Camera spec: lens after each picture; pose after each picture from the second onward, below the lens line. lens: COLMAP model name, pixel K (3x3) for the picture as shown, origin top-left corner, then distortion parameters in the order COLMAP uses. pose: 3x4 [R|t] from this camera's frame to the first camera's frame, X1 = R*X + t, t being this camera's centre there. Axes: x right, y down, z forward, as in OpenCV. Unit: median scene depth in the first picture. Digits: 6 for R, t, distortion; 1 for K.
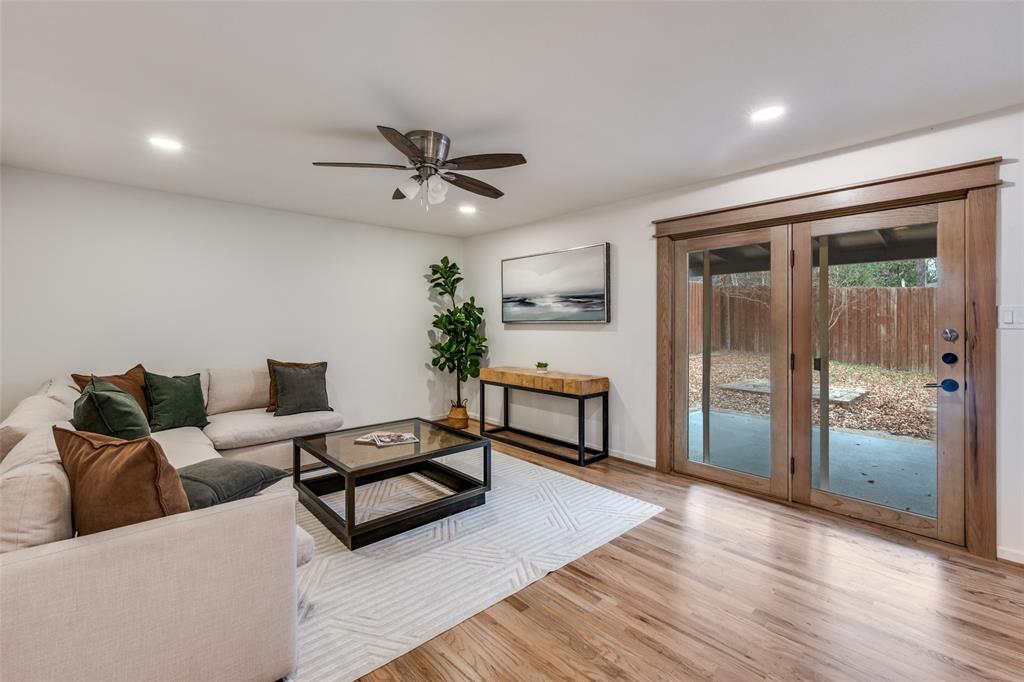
lens RADIAL K [[441.4, 0, 516.1], [0, 441.4, 321.0], [0, 0, 1]] dist [0.001879, 0.000214]
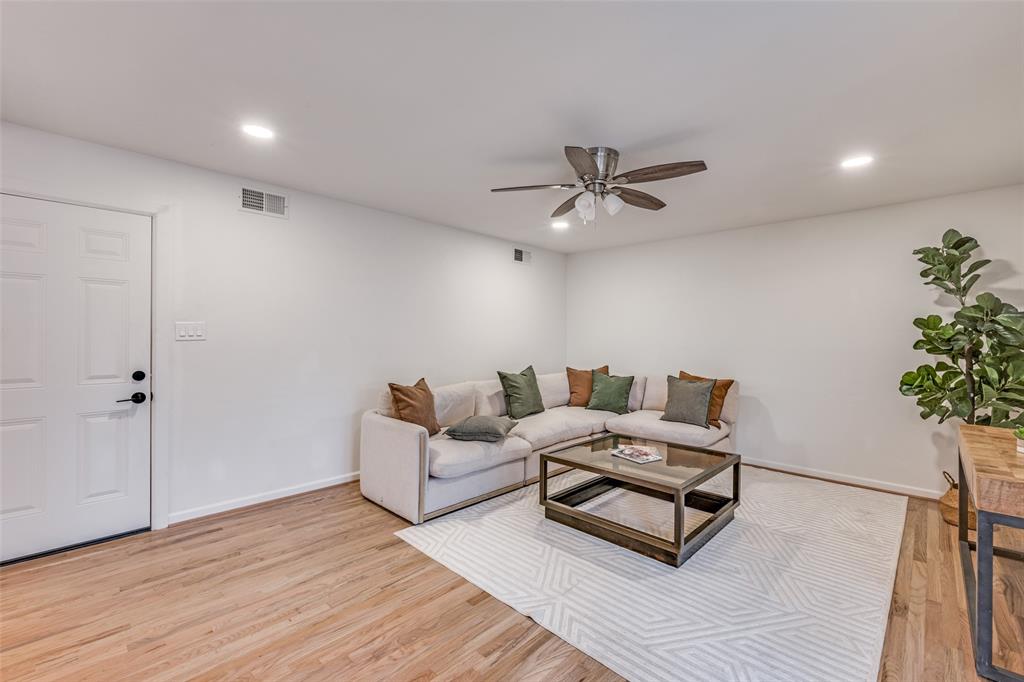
lens RADIAL K [[441.4, 0, 512.0], [0, 441.4, 338.1], [0, 0, 1]] dist [0.001879, 0.000214]
pose [[0.058017, 0.000050, -0.998316, 0.969058], [-0.005129, 0.999987, -0.000248, 0.010741], [0.998302, 0.005135, 0.058017, 0.920936]]
